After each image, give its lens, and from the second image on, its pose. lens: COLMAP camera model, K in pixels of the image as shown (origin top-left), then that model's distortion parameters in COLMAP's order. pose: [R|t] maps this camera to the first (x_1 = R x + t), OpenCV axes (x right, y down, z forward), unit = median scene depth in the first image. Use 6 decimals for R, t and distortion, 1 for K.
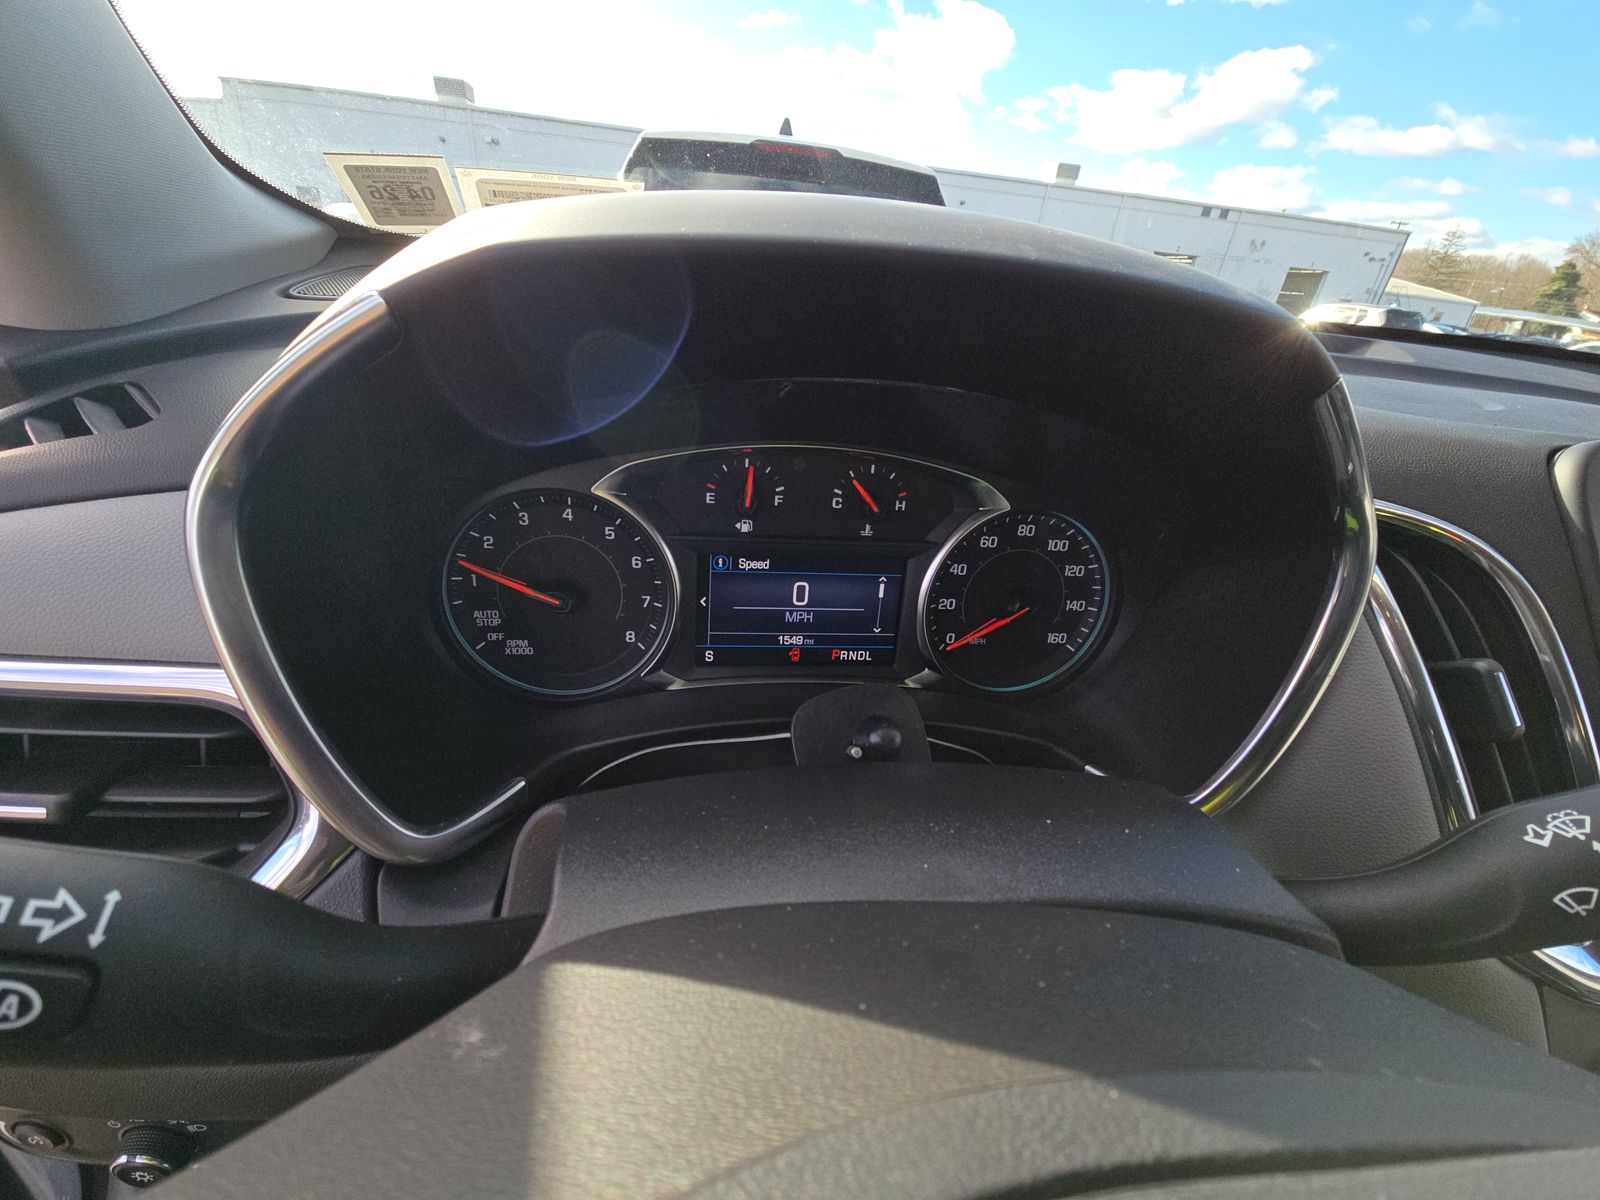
lens RADIAL K [[643.0, 0, 792.9], [0, 643.0, 605.7], [0, 0, 1]] dist [-0.017846, -0.002859]
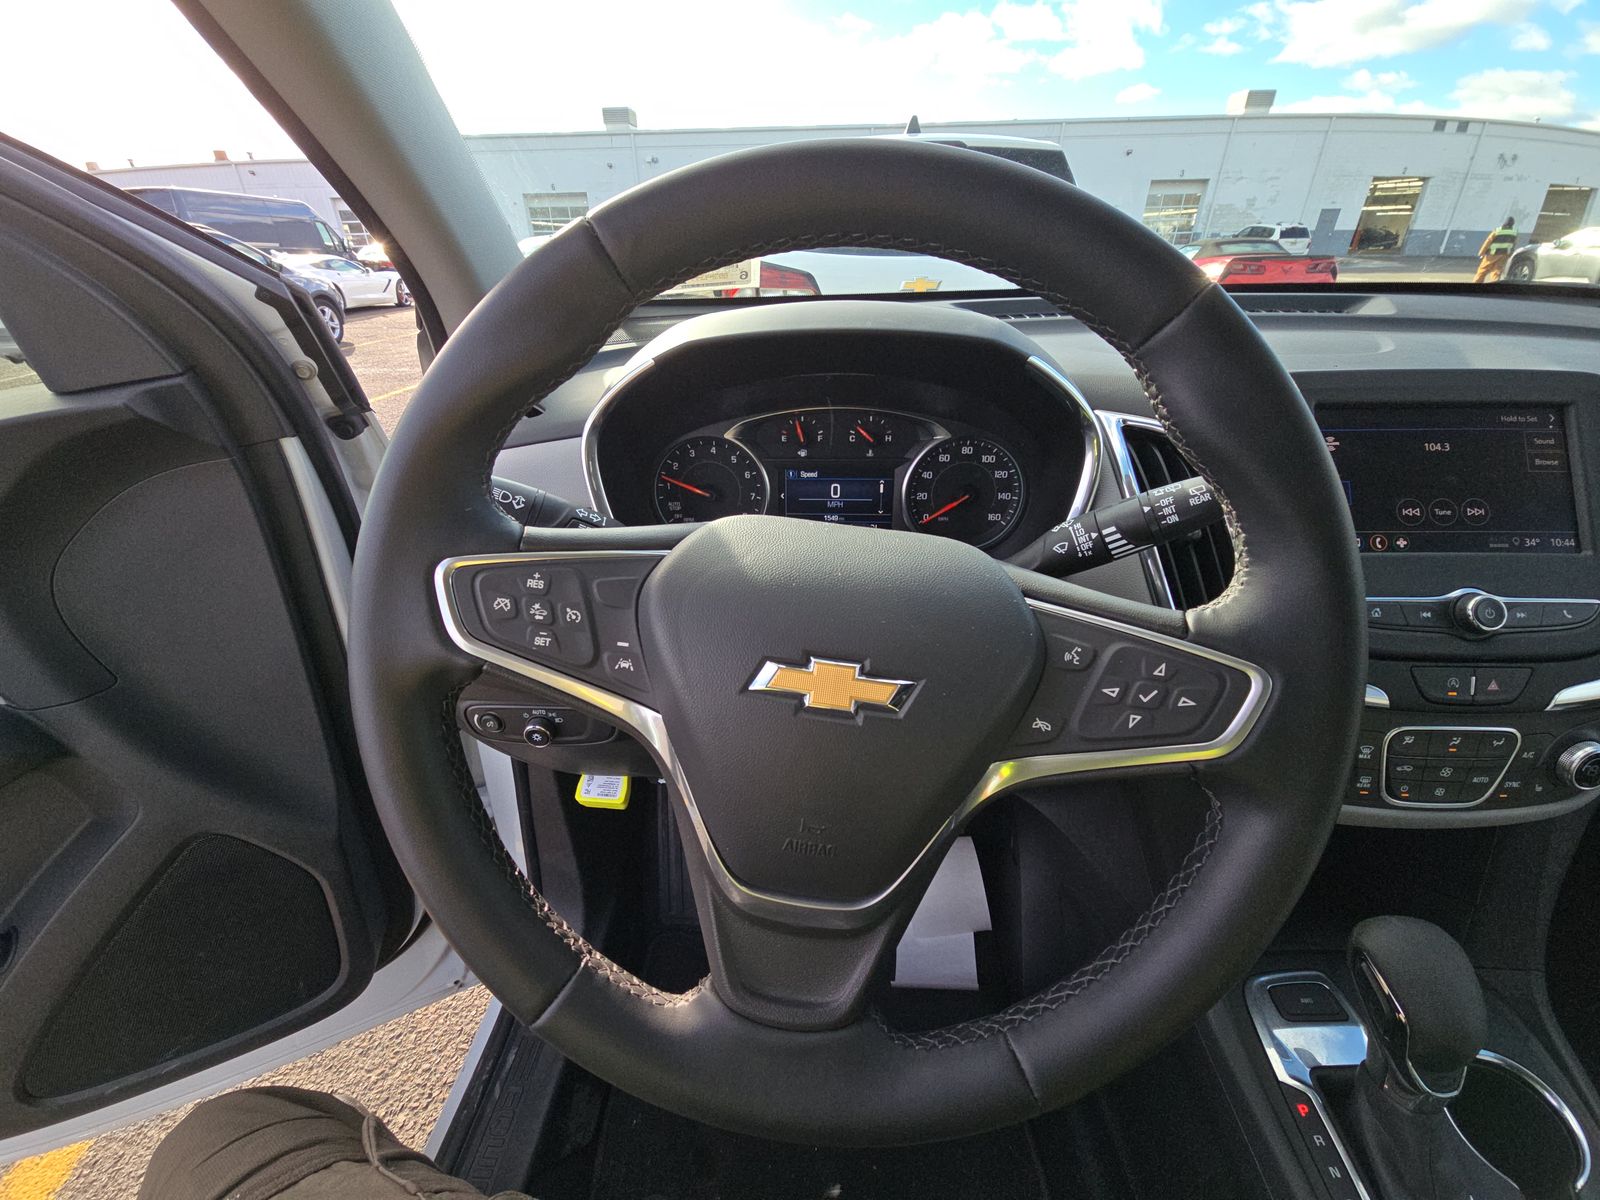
lens RADIAL K [[643.0, 0, 795.5], [0, 643.0, 607.2], [0, 0, 1]] dist [-0.017846, -0.002859]
pose [[0.975152, 0.004787, -0.221486, 0.303828], [-0.000300, 0.999794, 0.020287, 0.271657], [0.221538, -0.019716, 0.974952, -0.797146]]
